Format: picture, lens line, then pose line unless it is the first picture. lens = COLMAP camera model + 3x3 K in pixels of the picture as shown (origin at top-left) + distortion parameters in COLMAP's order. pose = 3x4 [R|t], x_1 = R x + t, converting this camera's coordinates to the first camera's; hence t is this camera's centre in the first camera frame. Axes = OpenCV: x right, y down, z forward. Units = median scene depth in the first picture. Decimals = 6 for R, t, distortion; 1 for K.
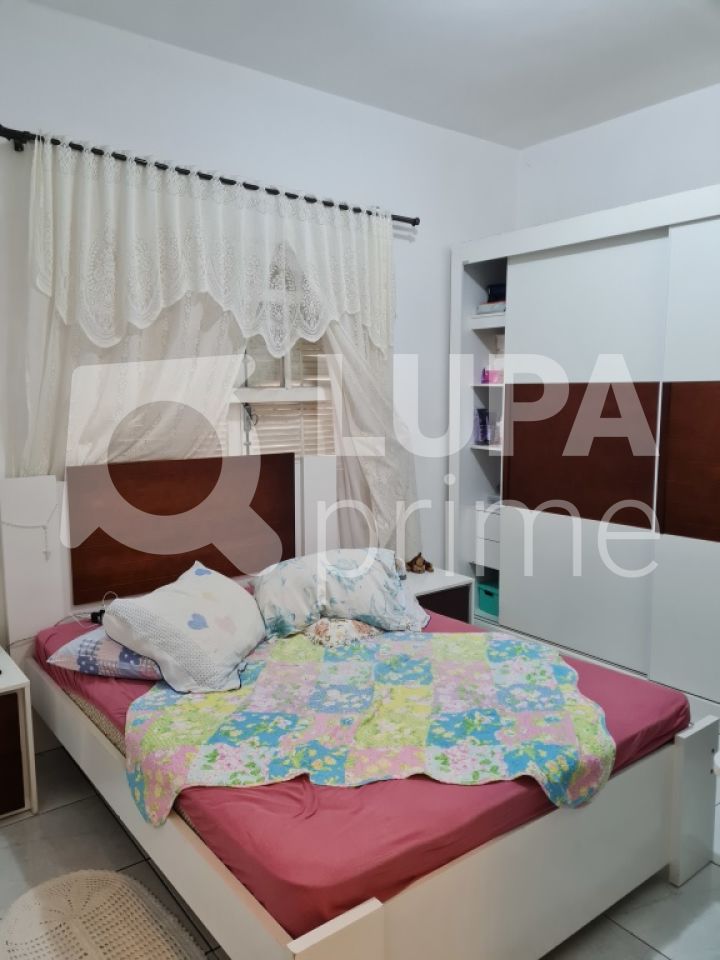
lens RADIAL K [[719.9, 0, 364.2], [0, 719.9, 478.9], [0, 0, 1]] dist [0.058893, -0.047916]
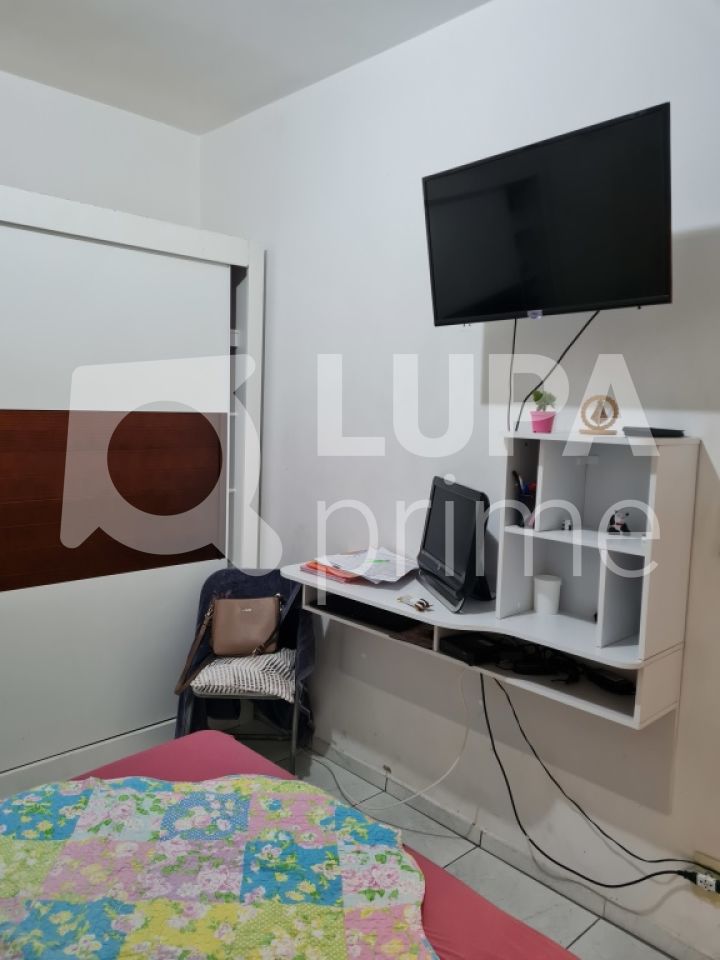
lens RADIAL K [[719.9, 0, 365.2], [0, 719.9, 479.3], [0, 0, 1]] dist [0.058893, -0.047916]
pose [[-0.092138, -0.084400, 0.992163, -0.520786], [0.108269, 0.989645, 0.094240, -0.107706], [-0.989843, 0.116104, -0.082046, 0.840833]]
